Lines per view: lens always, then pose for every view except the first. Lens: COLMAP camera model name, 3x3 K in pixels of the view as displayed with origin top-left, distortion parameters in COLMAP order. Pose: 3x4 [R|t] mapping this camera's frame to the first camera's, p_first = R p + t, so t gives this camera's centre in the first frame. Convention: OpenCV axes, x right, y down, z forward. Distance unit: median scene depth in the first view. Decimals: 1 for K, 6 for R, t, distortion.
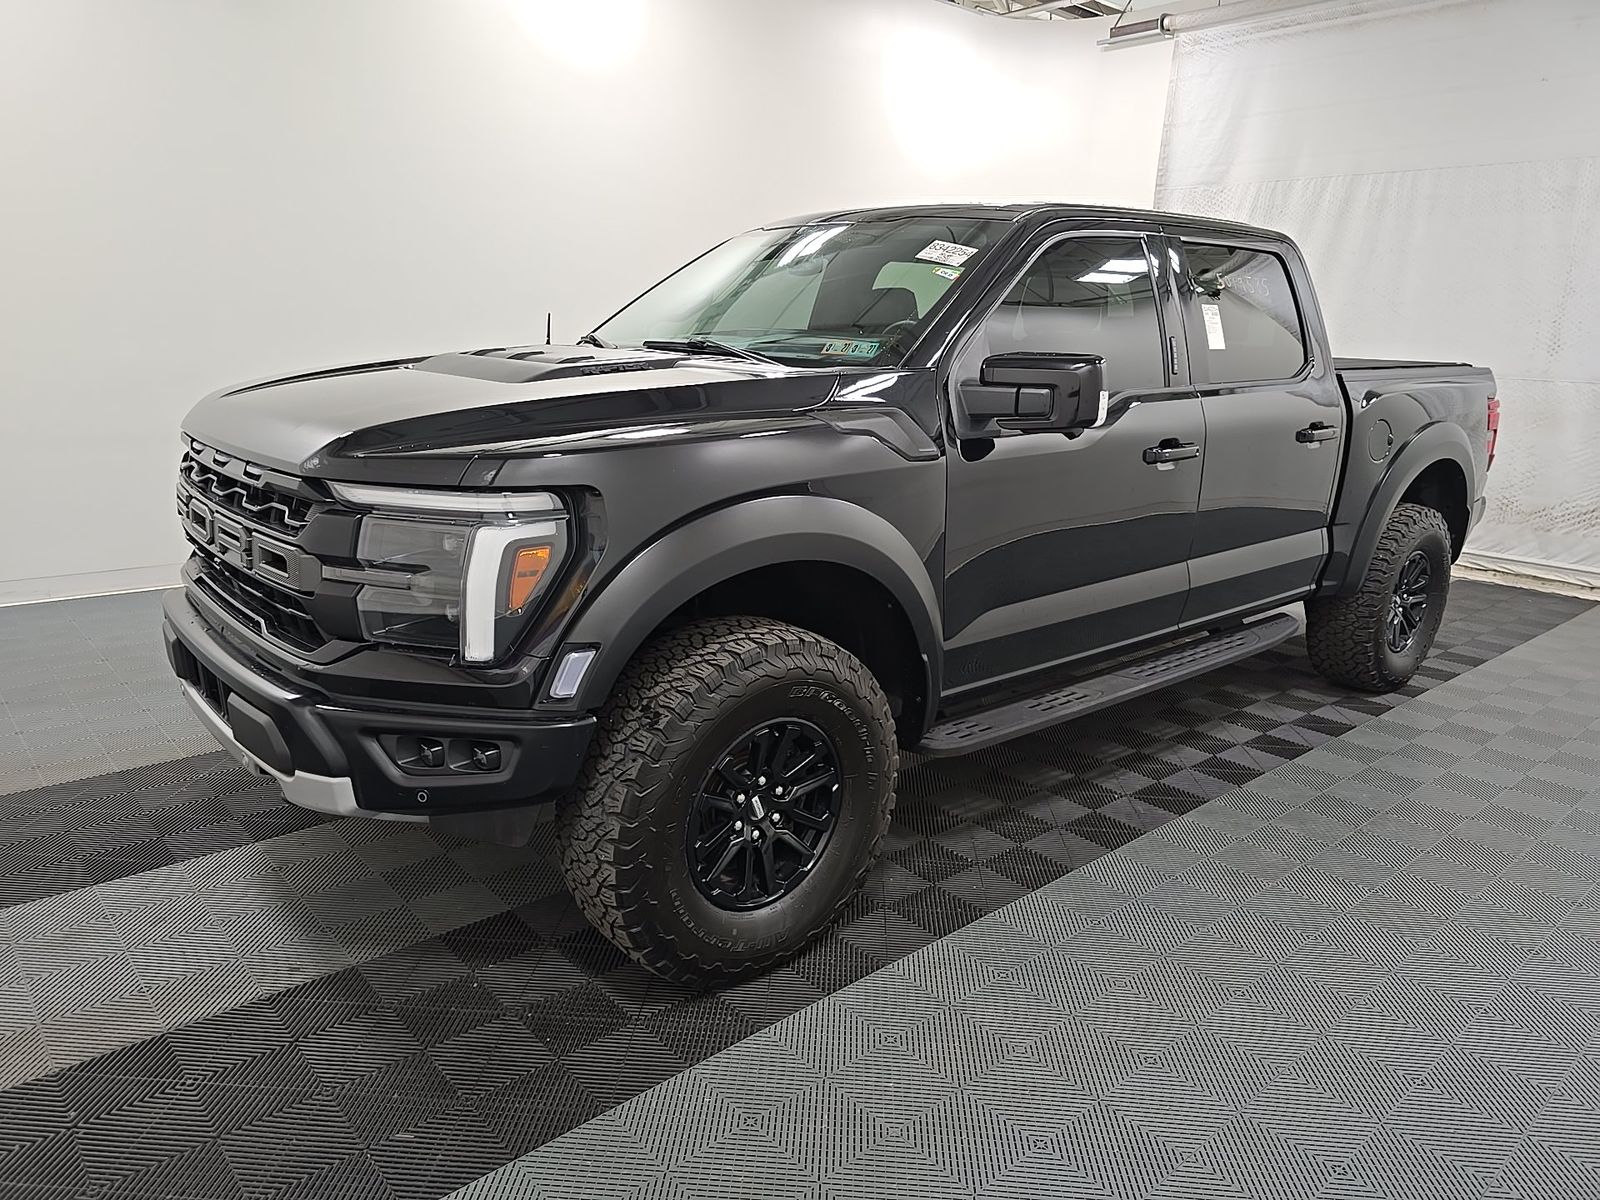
lens RADIAL K [[1081.1, 0, 800.0], [0, 1081.1, 600.0], [0, 0, 1]] dist [0.012031, 0.001073]
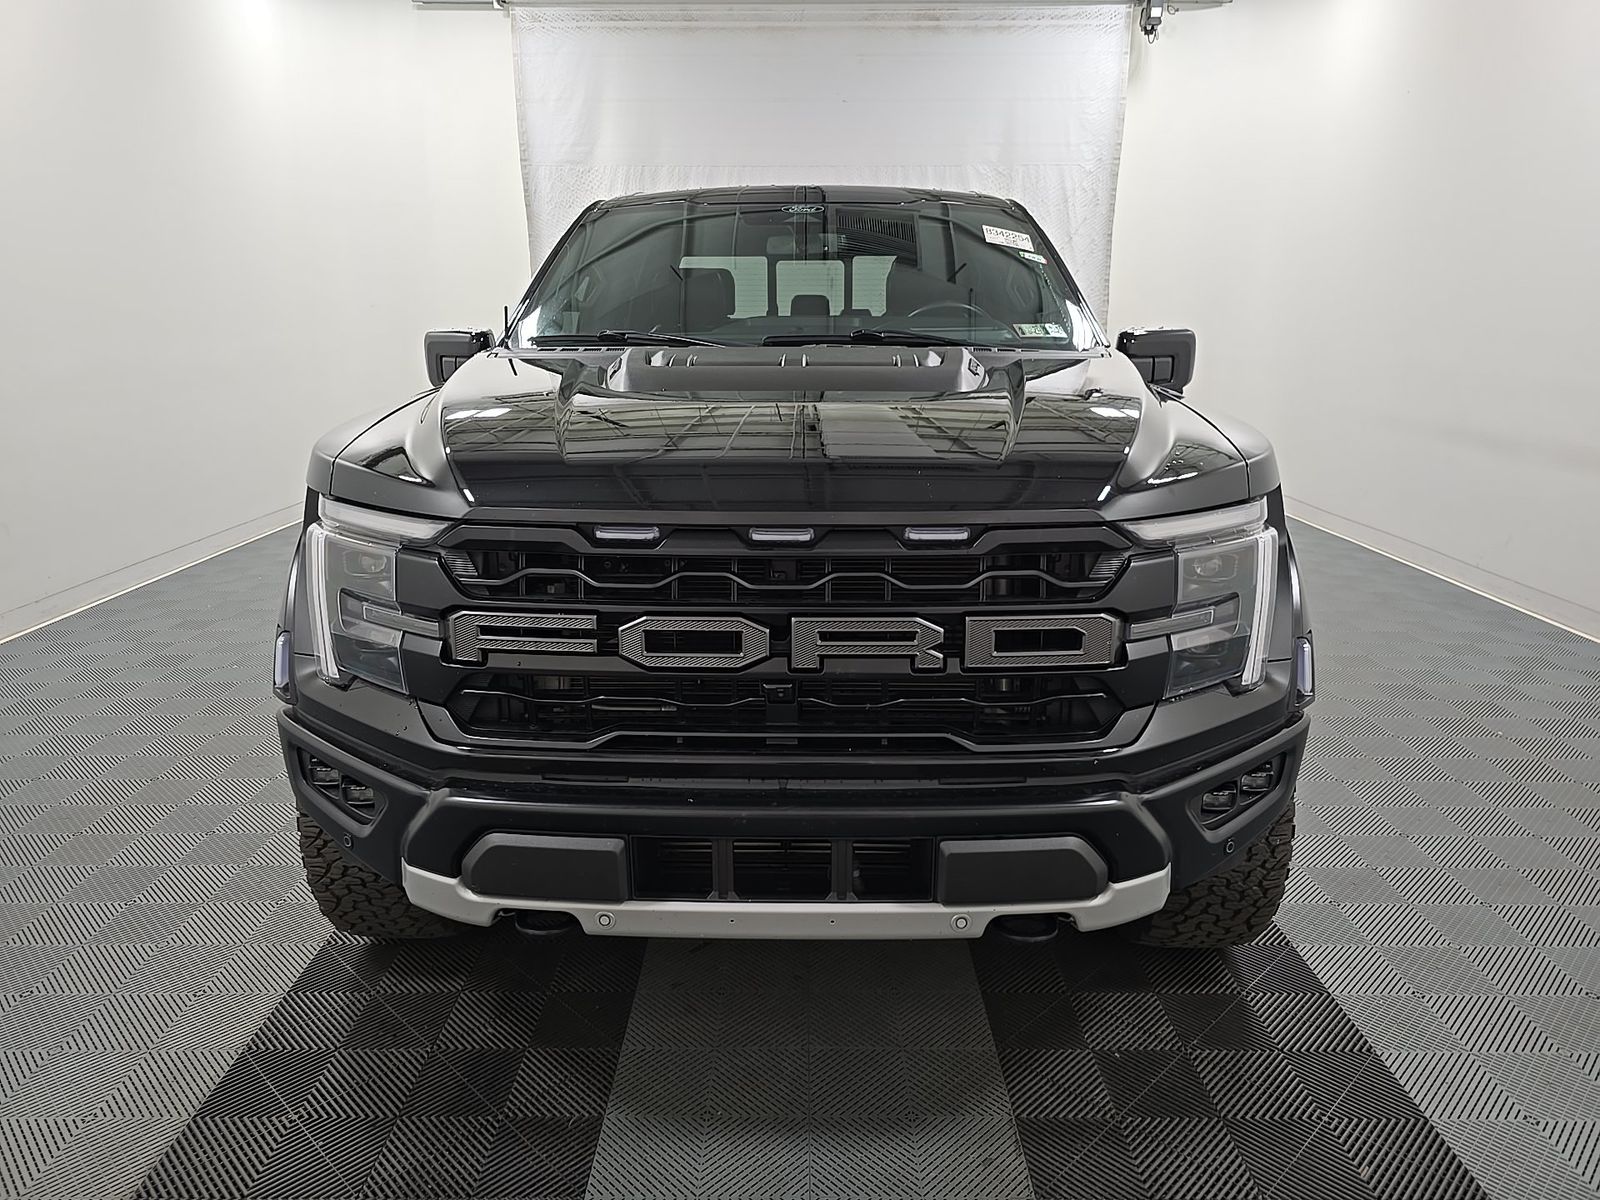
lens RADIAL K [[1081.1, 0, 800.0], [0, 1081.1, 600.0], [0, 0, 1]] dist [0.012031, 0.001073]
pose [[0.664326, -0.224254, 0.713009, -1.055429], [0.206719, 0.971846, 0.113058, -0.172744], [-0.718288, 0.072285, 0.691980, 0.547617]]
